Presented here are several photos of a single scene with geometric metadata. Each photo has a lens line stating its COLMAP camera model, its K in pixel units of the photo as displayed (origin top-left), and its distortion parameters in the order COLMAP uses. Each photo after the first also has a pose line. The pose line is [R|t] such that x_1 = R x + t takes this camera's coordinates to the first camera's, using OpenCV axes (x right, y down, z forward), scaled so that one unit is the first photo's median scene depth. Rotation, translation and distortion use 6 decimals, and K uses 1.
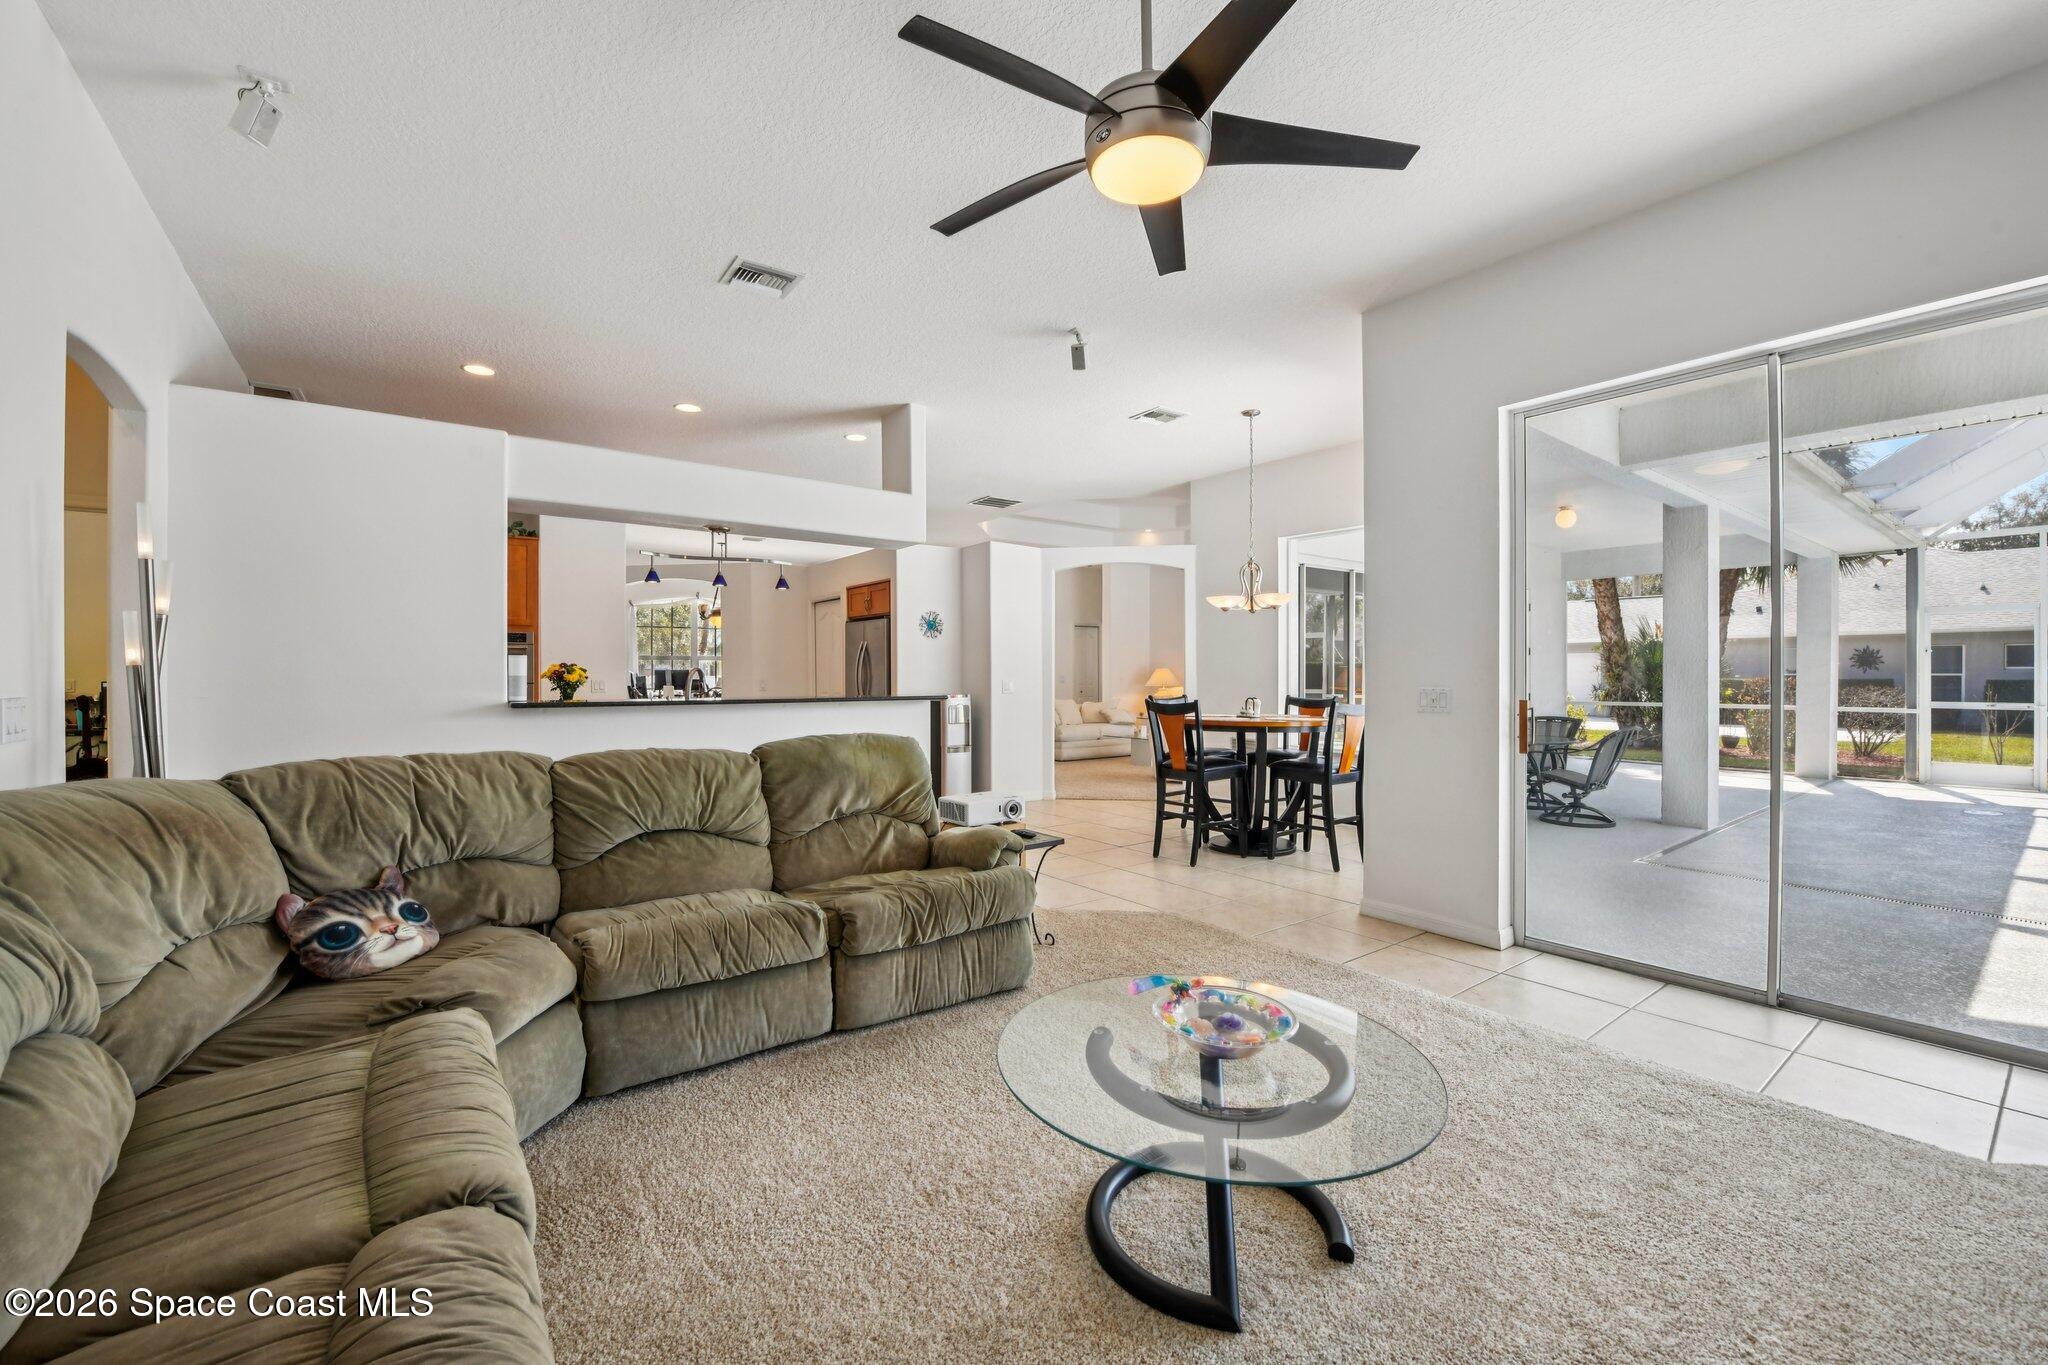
lens RADIAL K [[817.1, 0, 1022.3], [0, 817.1, 668.8], [0, 0, 1]] dist [-0.020097, -0.000373]
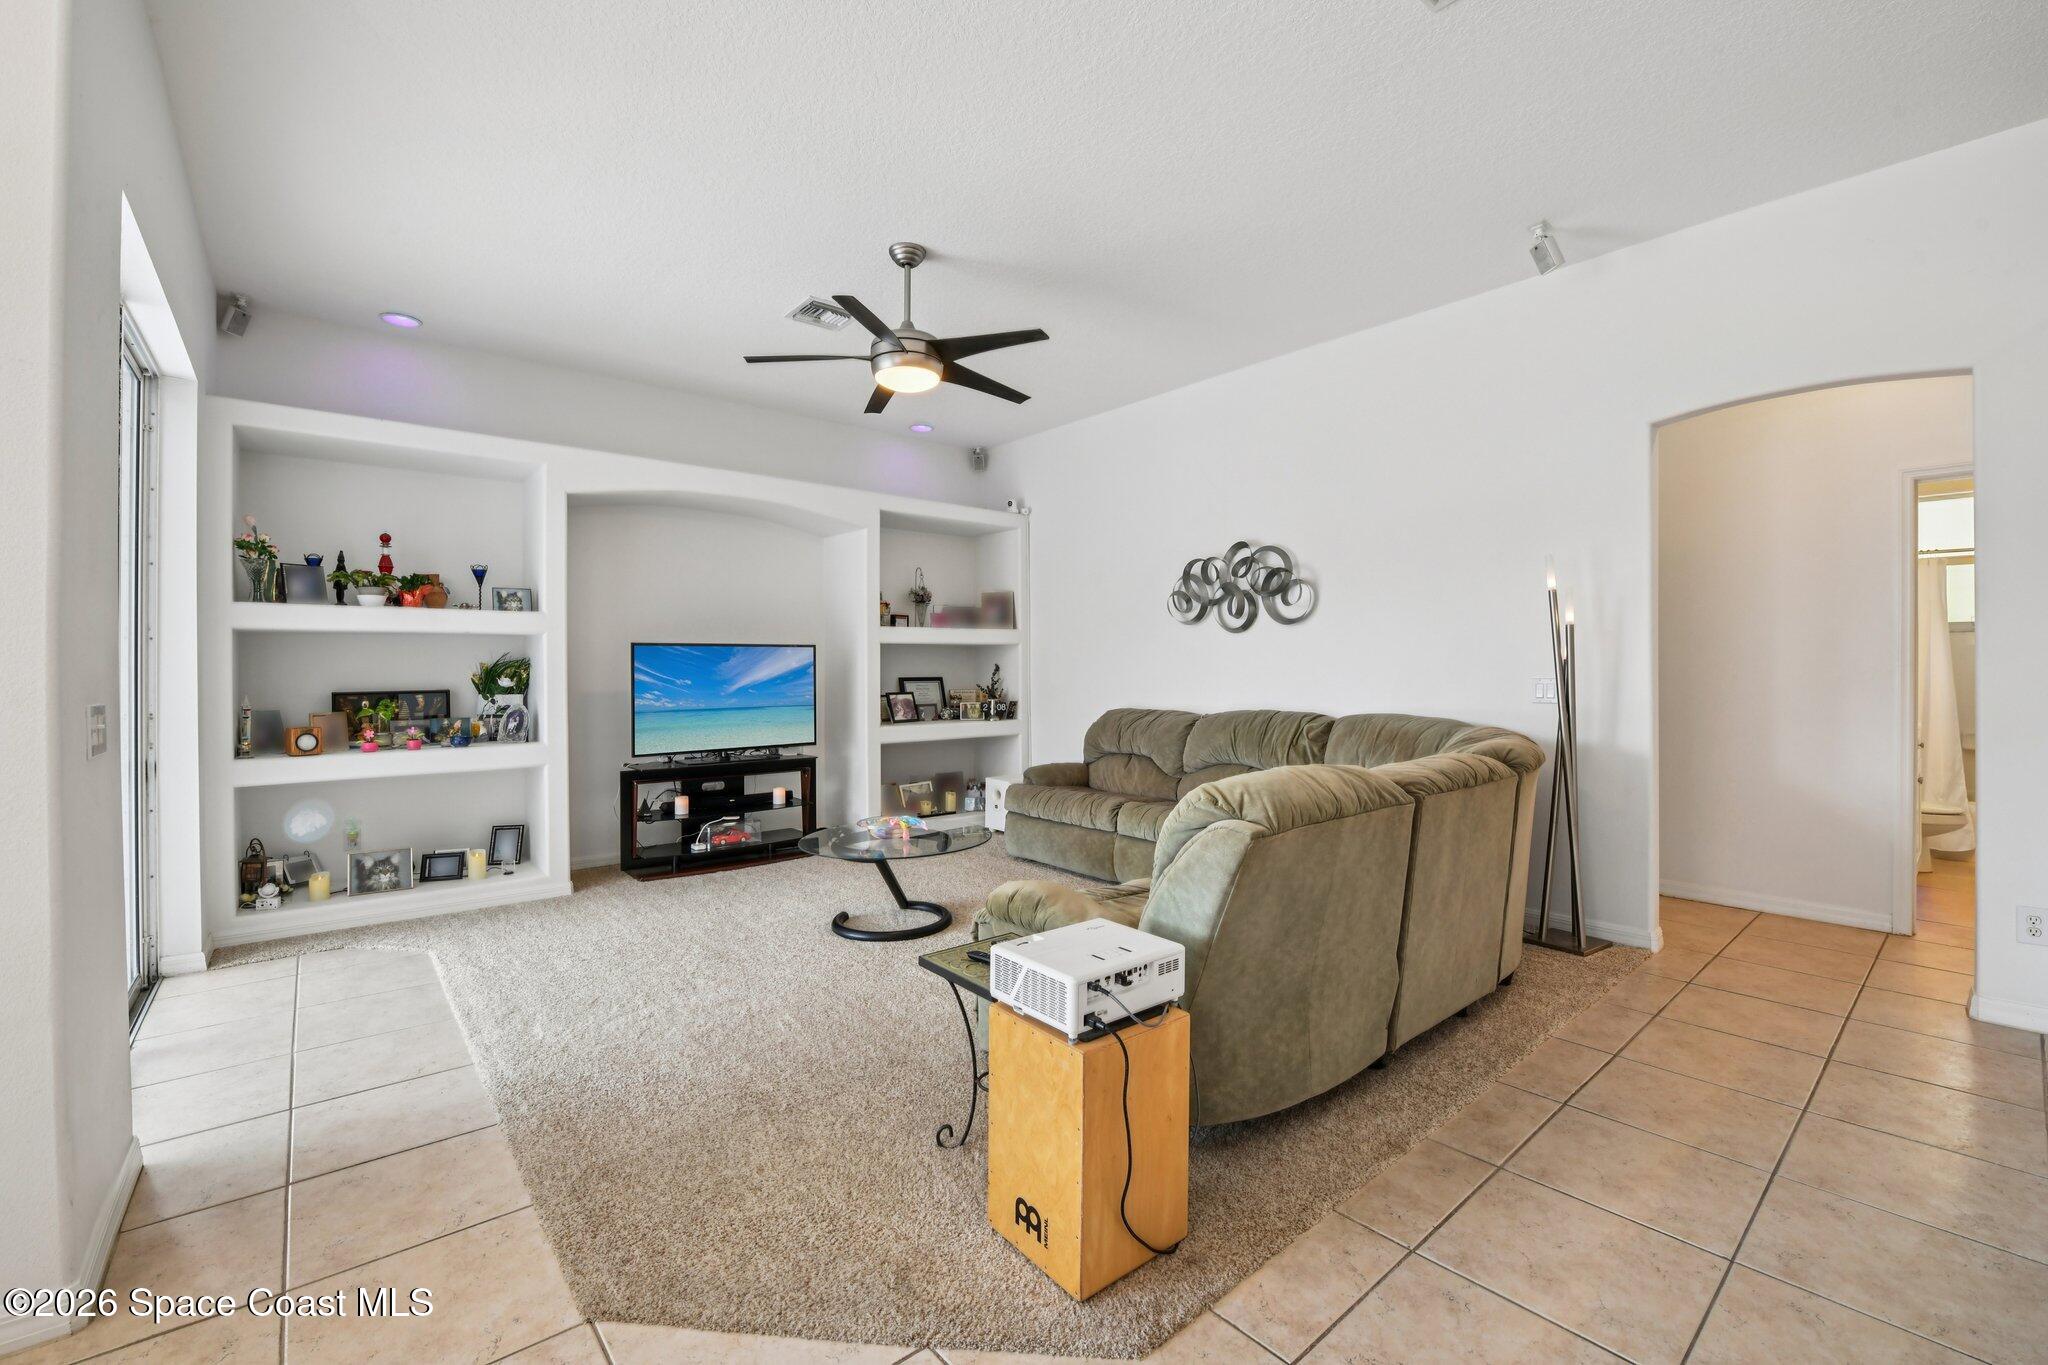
lens RADIAL K [[850.9, 0, 1029.1], [0, 850.9, 672.3], [0, 0, 1]] dist [-0.016460, -0.000549]
pose [[-0.998065, 0.004430, -0.062027, 0.009770], [0.004386, 0.999990, 0.000849, 0.008832], [0.062030, 0.000575, -0.998074, 1.477610]]
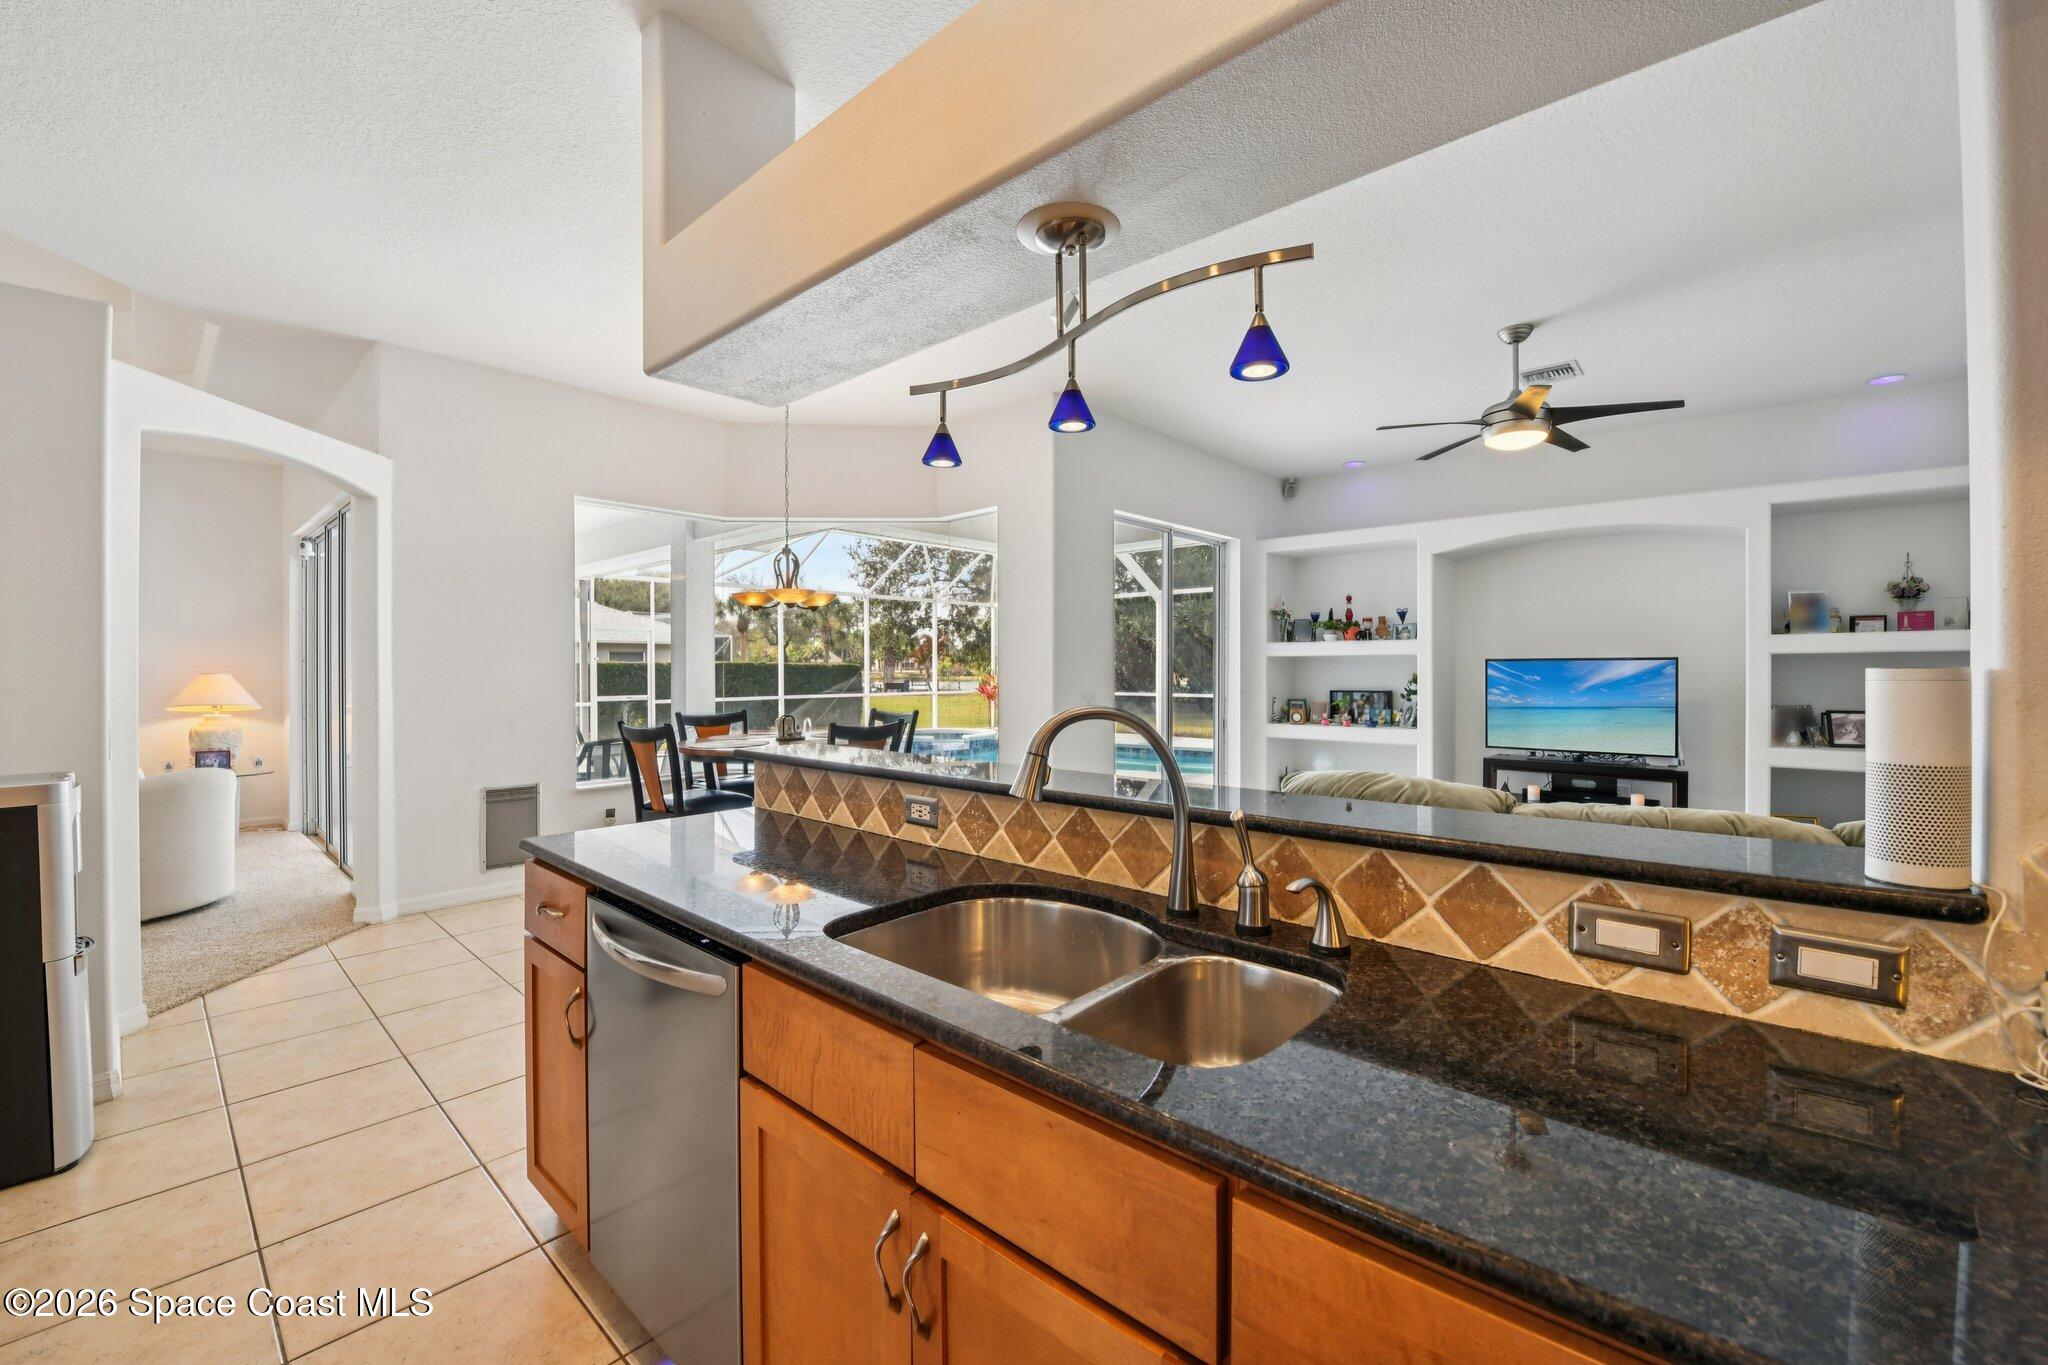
lens RADIAL K [[821.5, 0, 1024.9], [0, 821.5, 670.0], [0, 0, 1]] dist [-0.020964, -0.000377]
pose [[-0.192256, -0.003160, 0.981340, -0.842788], [-0.001715, 0.999994, 0.002884, -0.018398], [-0.981343, -0.001128, -0.192260, 1.354829]]
